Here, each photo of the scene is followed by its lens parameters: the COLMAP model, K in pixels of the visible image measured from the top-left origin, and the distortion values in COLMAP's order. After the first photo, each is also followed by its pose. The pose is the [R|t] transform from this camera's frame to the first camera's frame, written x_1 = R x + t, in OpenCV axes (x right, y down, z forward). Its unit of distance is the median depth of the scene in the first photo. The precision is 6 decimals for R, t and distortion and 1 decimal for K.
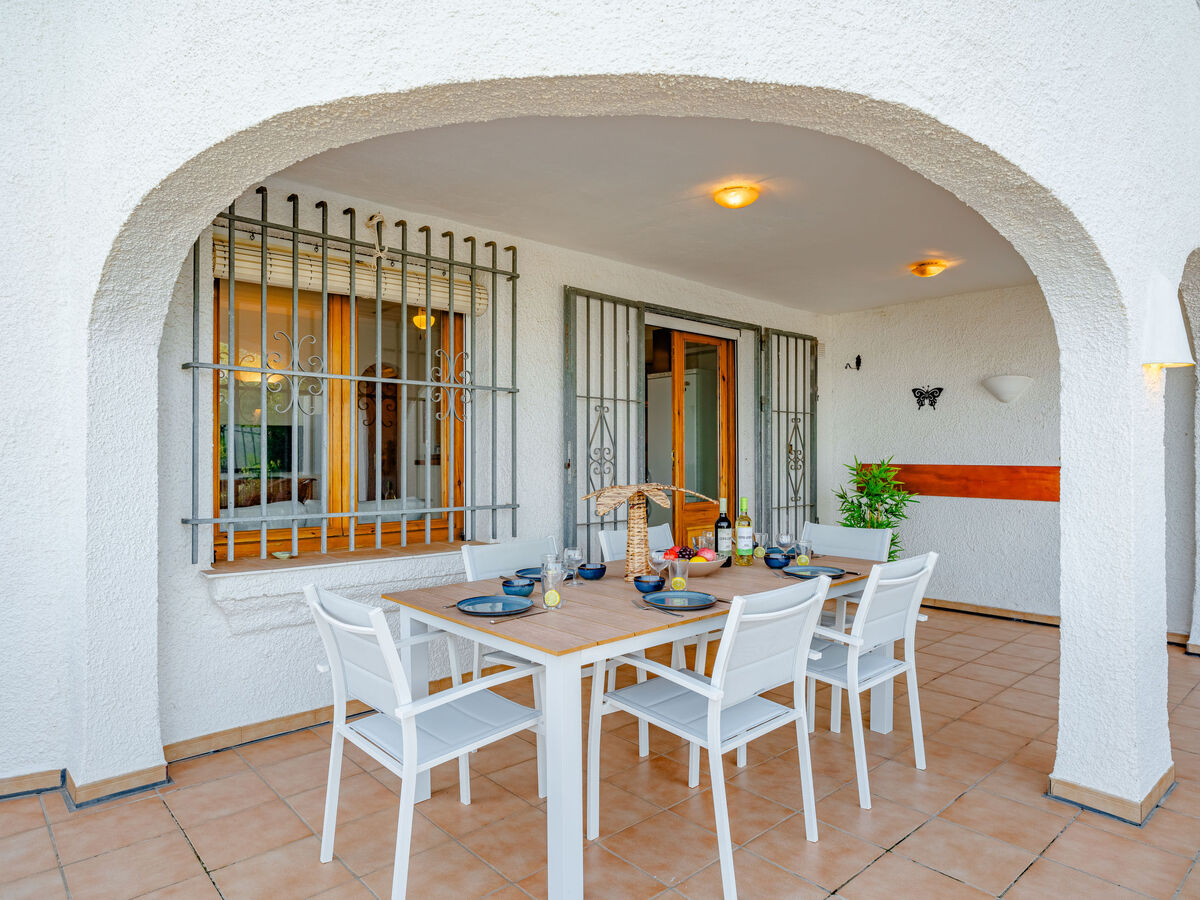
lens RADIAL K [[743.3, 0, 600.0], [0, 743.3, 450.0], [0, 0, 1]] dist [-0.000088, 0.000802]
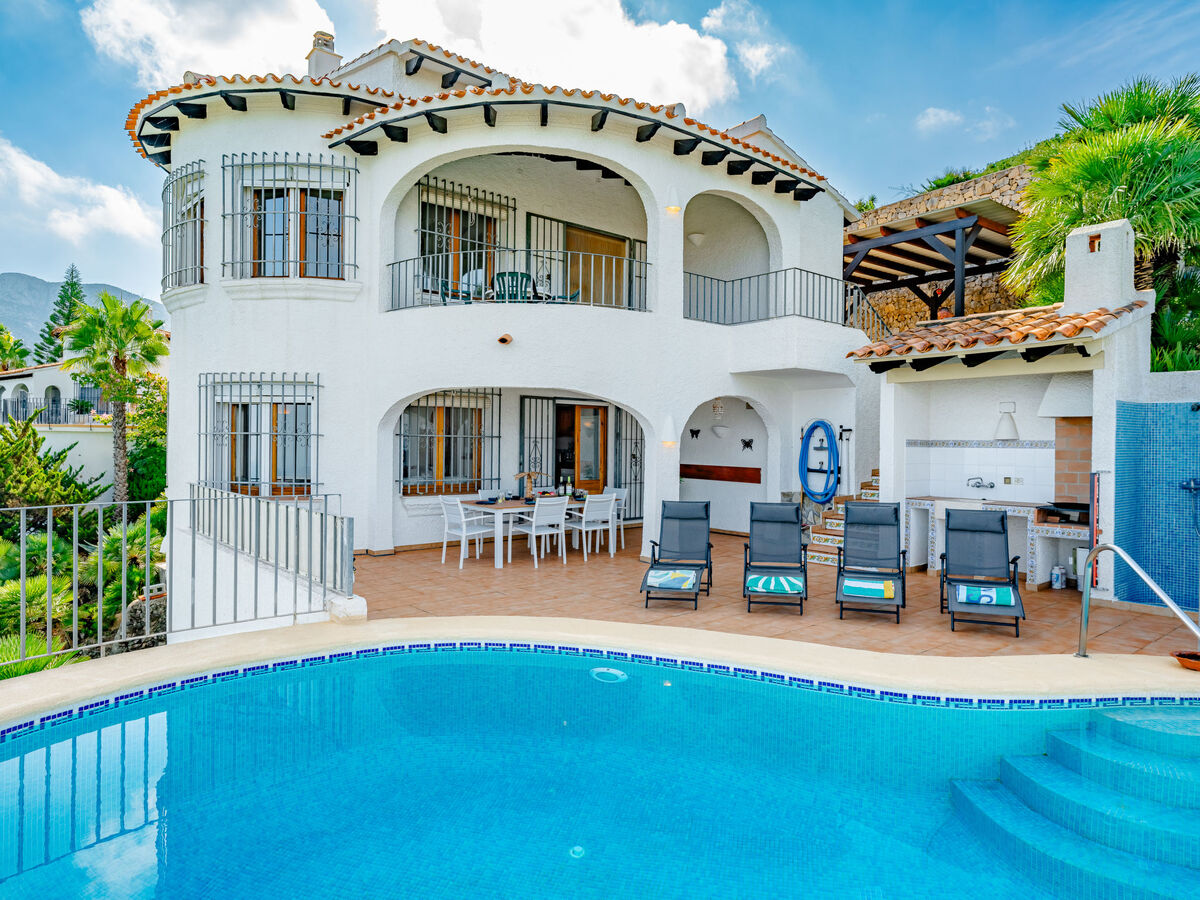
lens RADIAL K [[732.5, 0, 597.2], [0, 732.5, 446.2], [0, 0, 1]] dist [-0.002910, 0.003536]
pose [[0.998792, 0.013510, -0.047234, 0.320716], [-0.012769, 0.999791, 0.015963, -0.080583], [0.047440, -0.015340, 0.998756, -1.445264]]
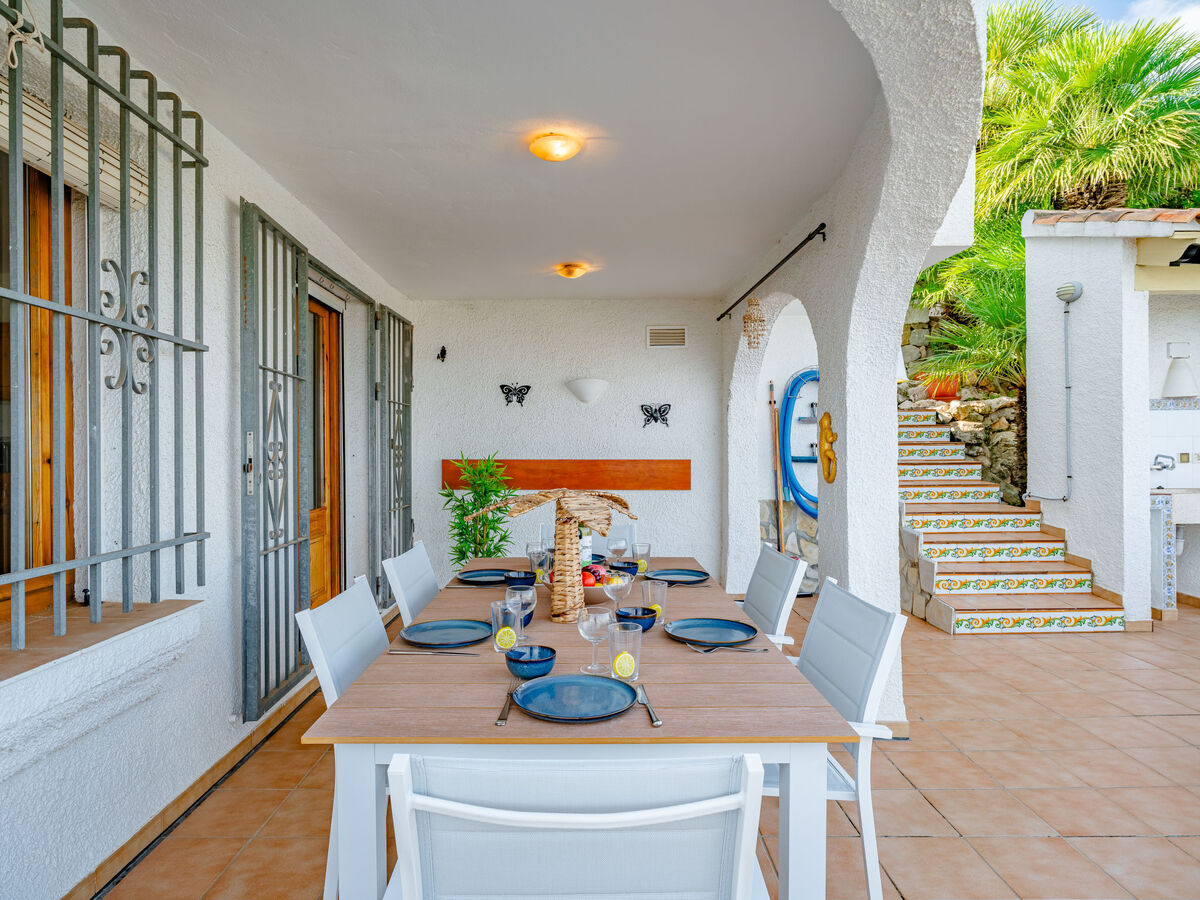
lens RADIAL K [[732.5, 0, 597.2], [0, 732.5, 446.2], [0, 0, 1]] dist [-0.002910, 0.003536]
pose [[0.657949, 0.000731, 0.753062, -0.310102], [-0.002004, 0.999998, 0.000780, 0.000248], [-0.753060, -0.002022, 0.657949, 0.309217]]
